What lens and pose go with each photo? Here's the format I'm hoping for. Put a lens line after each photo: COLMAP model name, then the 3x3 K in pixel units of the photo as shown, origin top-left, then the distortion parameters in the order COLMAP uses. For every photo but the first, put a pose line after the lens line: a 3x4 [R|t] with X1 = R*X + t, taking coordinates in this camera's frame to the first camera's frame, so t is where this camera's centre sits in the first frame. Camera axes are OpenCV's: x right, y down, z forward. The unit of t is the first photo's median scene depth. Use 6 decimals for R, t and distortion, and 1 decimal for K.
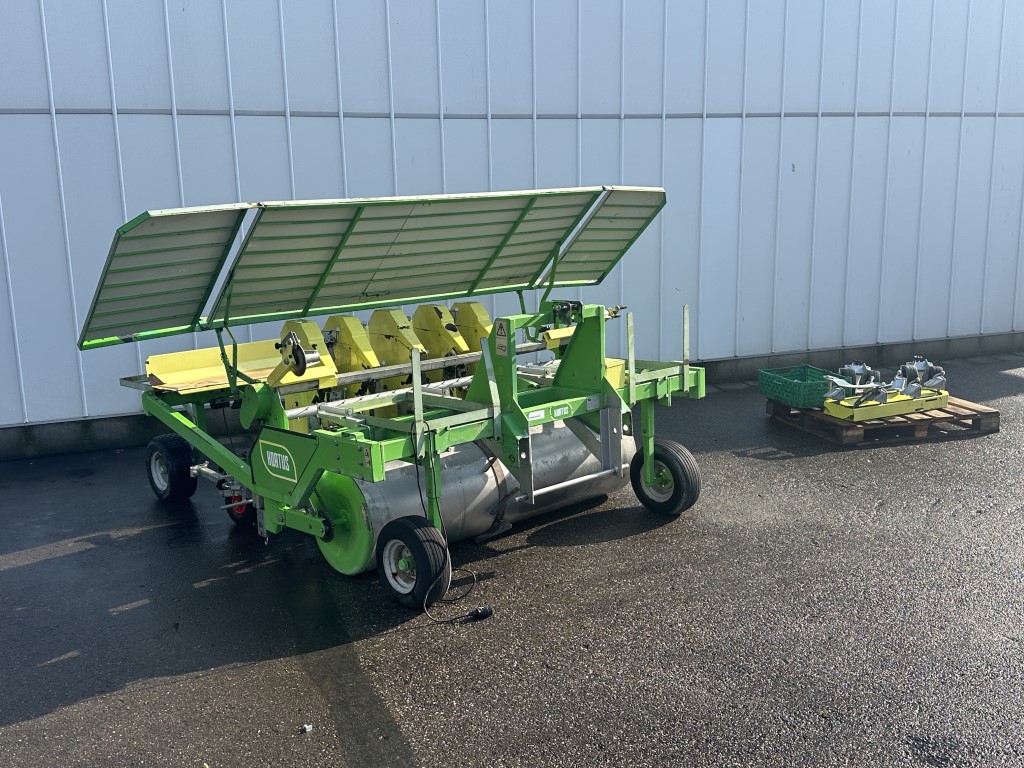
lens RADIAL K [[1022.0, 0, 518.4], [0, 1022.0, 383.7], [0, 0, 1]] dist [0.073823, 0.000000]
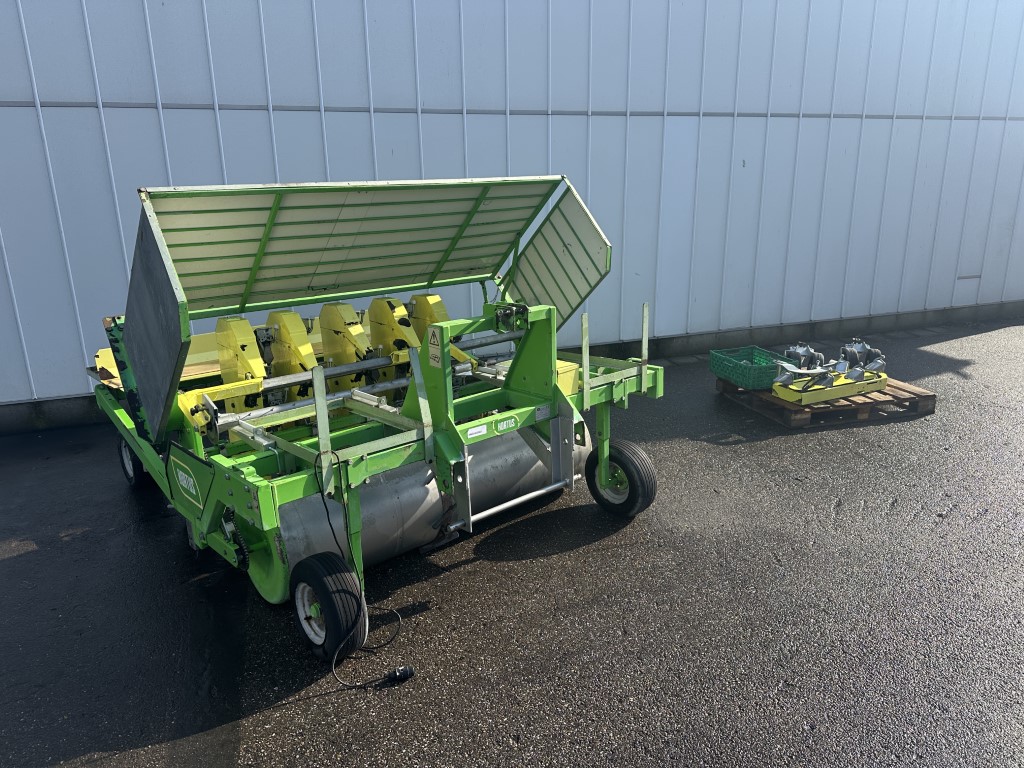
lens RADIAL K [[714.4, 0, 512.4], [0, 714.4, 385.6], [0, 0, 1]] dist [0.054301, -0.061875]
pose [[0.999842, 0.006802, -0.016424, 0.051329], [-0.005464, 0.996766, 0.080178, -0.051694], [0.016916, -0.080075, 0.996645, 0.328046]]
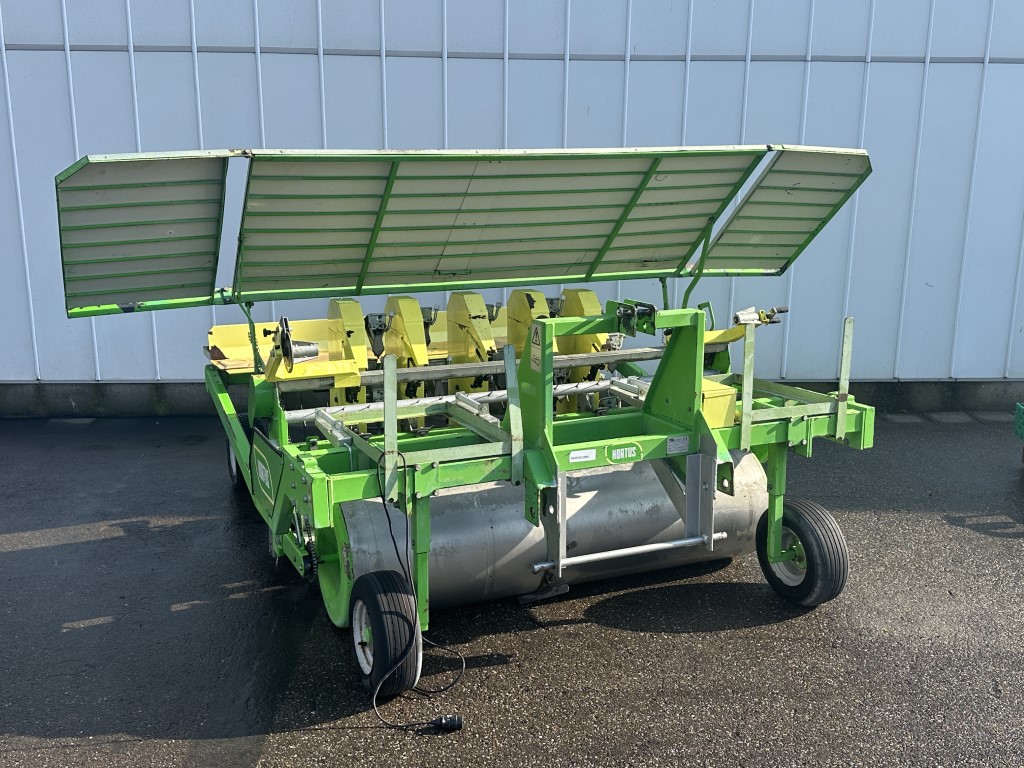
lens RADIAL K [[1022.0, 0, 506.6], [0, 1022.0, 386.7], [0, 0, 1]] dist [0.073823, 0.000000]
pose [[0.946809, 0.100328, -0.305757, 0.159888], [-0.088769, 0.994719, 0.051514, -0.044228], [0.309311, -0.021633, 0.950715, 0.249920]]
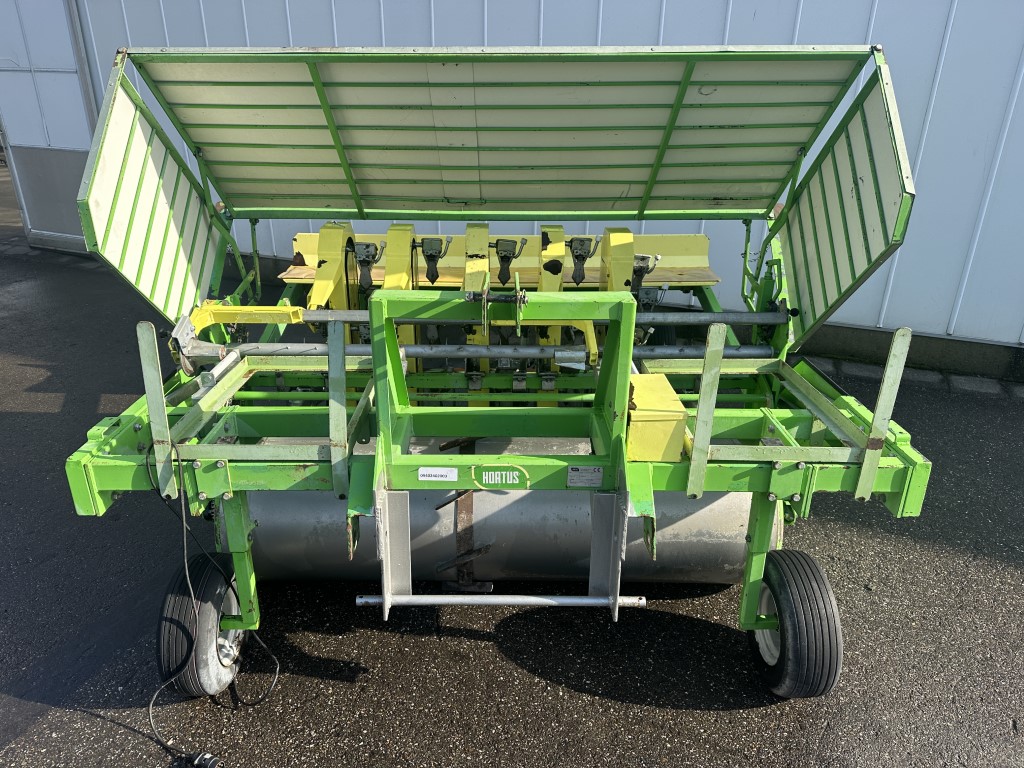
lens RADIAL K [[714.4, 0, 505.7], [0, 714.4, 380.1], [0, 0, 1]] dist [0.054301, -0.061875]
pose [[0.739147, 0.294723, -0.605640, 0.229144], [-0.155543, 0.949569, 0.272258, -0.111408], [0.655338, -0.107036, 0.747714, 0.640474]]
